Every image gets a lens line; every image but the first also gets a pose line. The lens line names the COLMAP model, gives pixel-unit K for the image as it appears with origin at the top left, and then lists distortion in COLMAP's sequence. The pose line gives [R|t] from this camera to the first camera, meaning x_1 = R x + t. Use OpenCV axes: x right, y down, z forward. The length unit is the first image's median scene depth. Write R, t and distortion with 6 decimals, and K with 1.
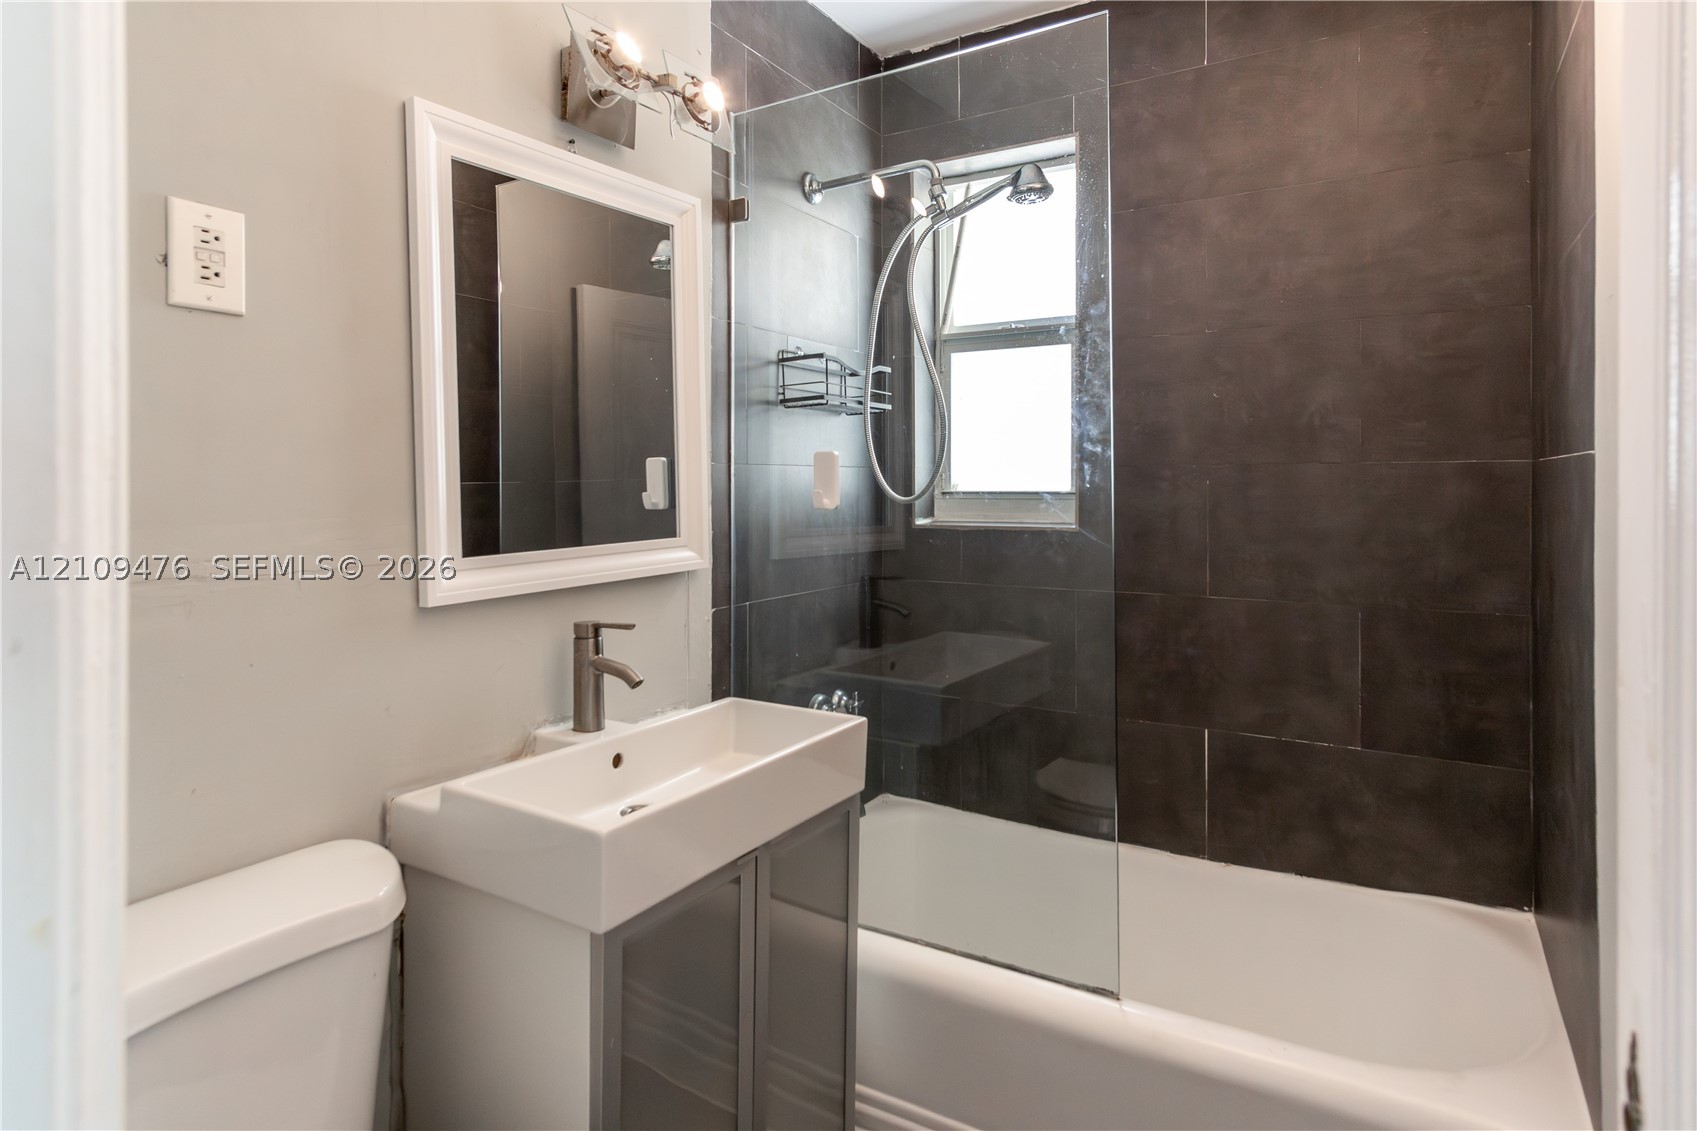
lens RADIAL K [[1019.7, 0, 842.1], [0, 1019.7, 522.2], [0, 0, 1]] dist [0.000454, 0.001300]
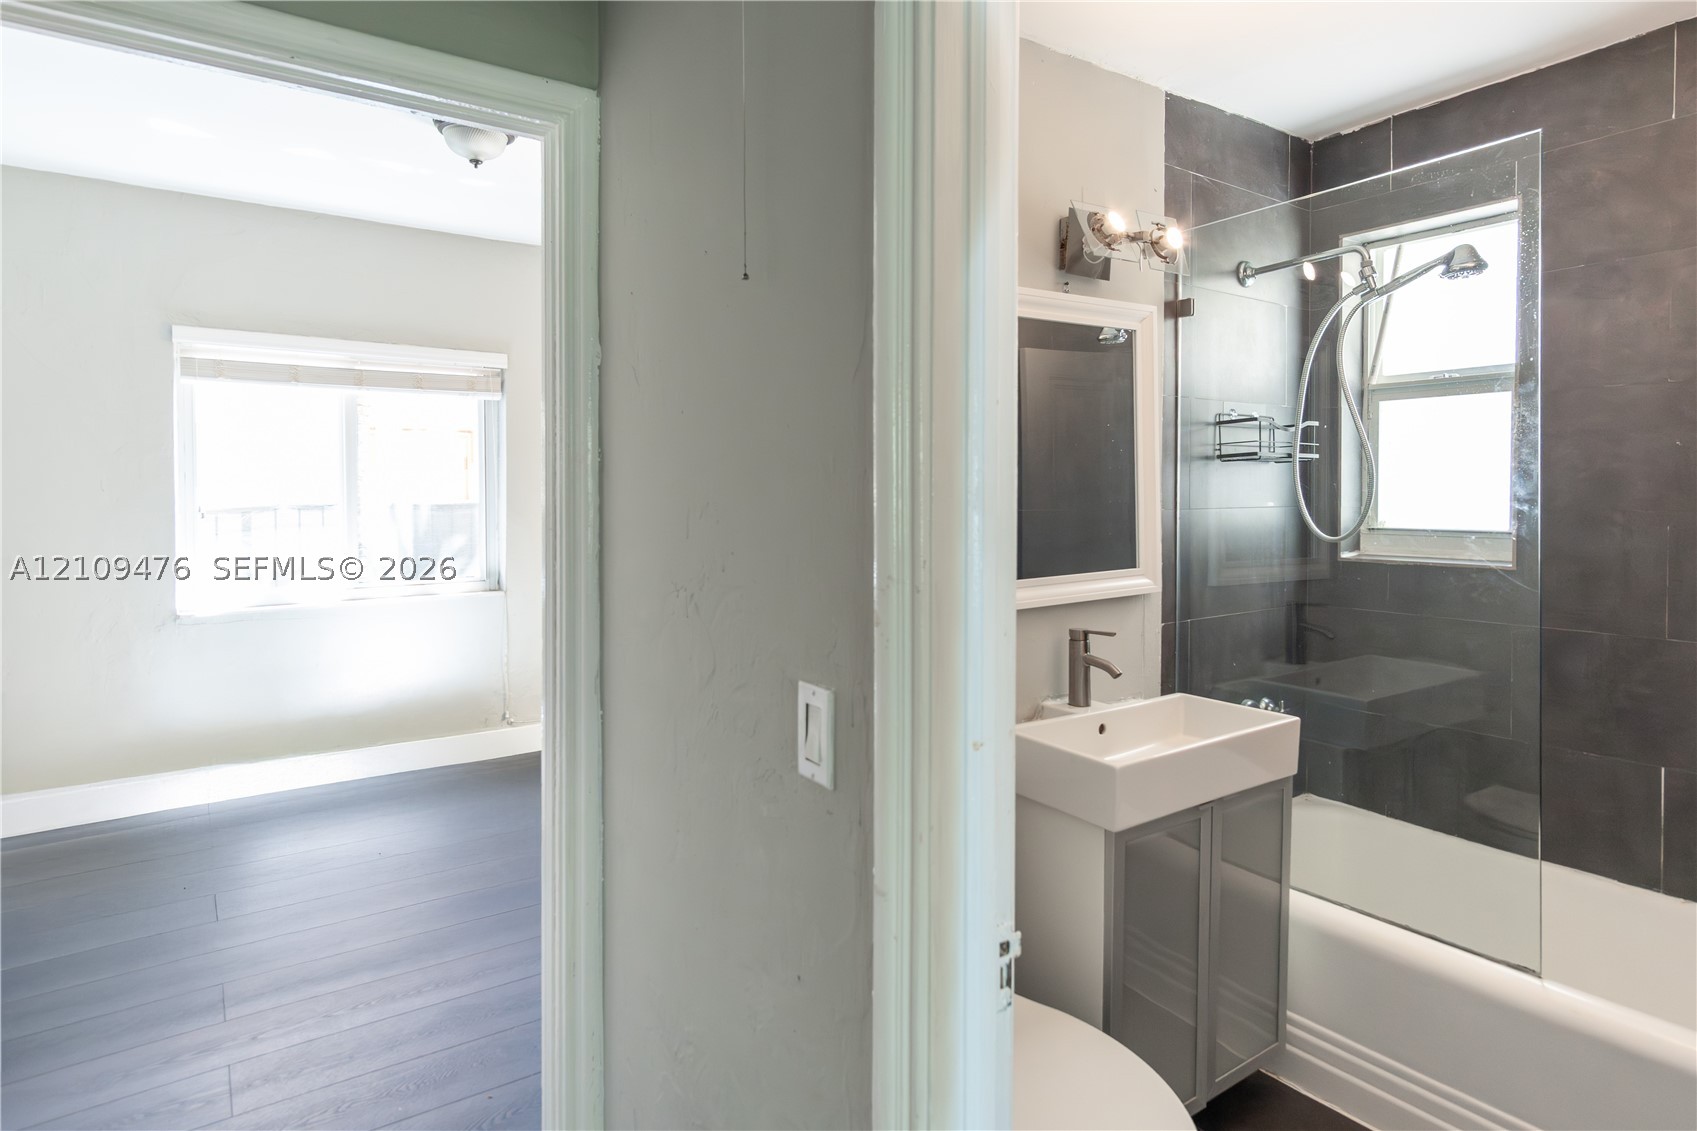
lens RADIAL K [[920.1, 0, 831.1], [0, 920.1, 519.0], [0, 0, 1]] dist [0.005578, 0.001497]
pose [[0.909744, 0.011554, -0.415009, -0.024234], [-0.018898, 0.999729, -0.013593, -0.021142], [0.414740, 0.020209, 0.909716, -0.212111]]
